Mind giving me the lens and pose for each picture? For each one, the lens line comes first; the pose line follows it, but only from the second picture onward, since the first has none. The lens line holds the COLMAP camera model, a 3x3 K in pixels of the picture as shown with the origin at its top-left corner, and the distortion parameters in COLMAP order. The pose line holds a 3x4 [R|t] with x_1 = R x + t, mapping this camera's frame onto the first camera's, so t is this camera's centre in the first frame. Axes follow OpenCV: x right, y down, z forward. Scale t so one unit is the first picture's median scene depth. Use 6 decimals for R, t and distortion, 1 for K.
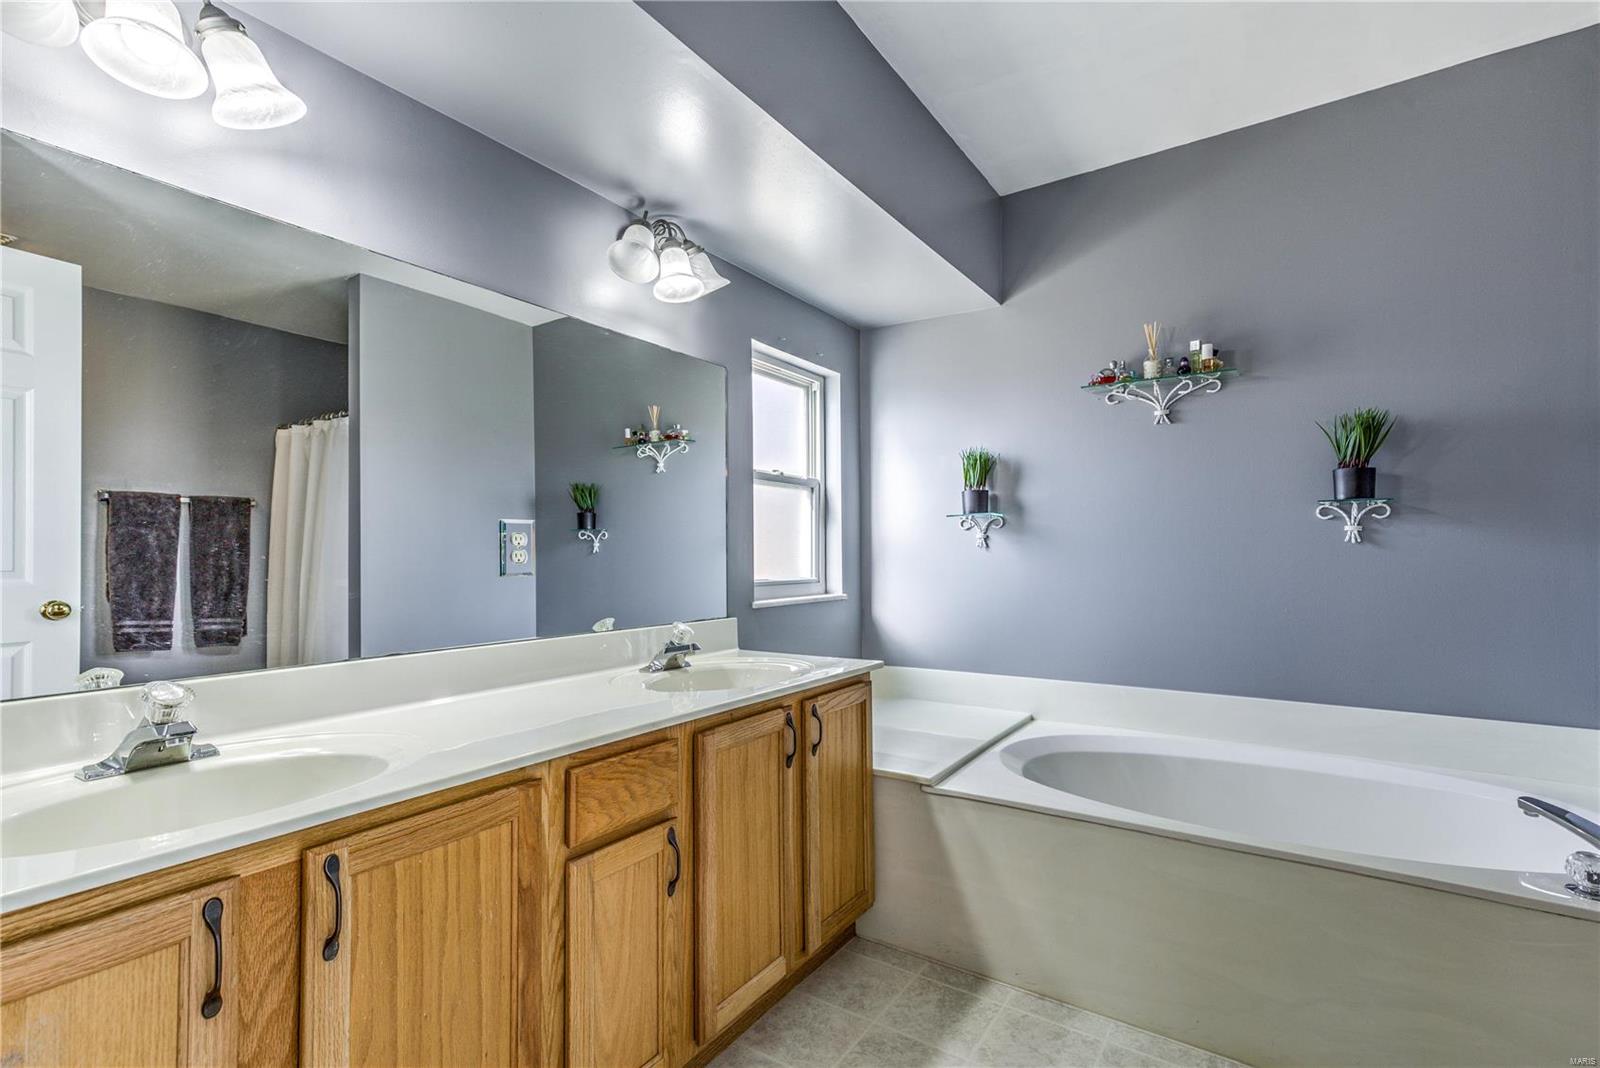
lens RADIAL K [[735.6, 0, 804.1], [0, 735.6, 538.0], [0, 0, 1]] dist [0.031830, 0.000253]
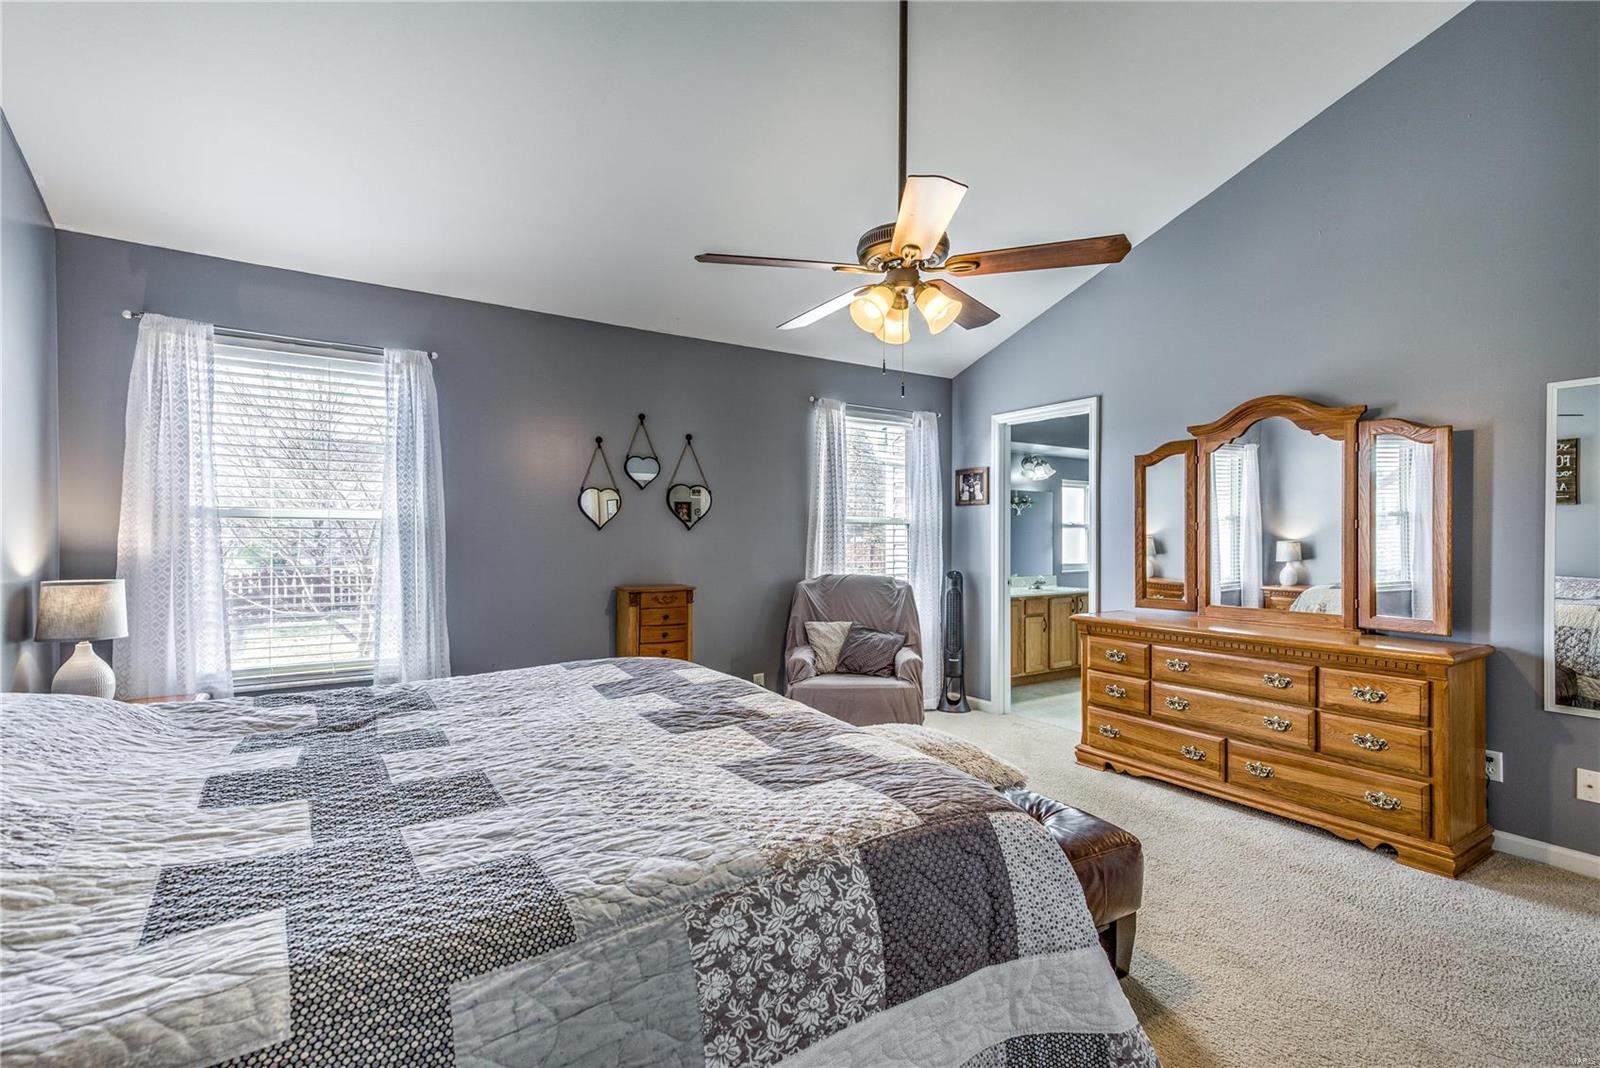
lens RADIAL K [[735.6, 0, 804.1], [0, 735.6, 538.0], [0, 0, 1]] dist [0.031830, 0.000253]
pose [[0.924355, 0.013852, -0.381281, 0.106908], [-0.000999, 0.999425, 0.033888, -0.148277], [0.381532, -0.030943, 0.923838, -2.211992]]
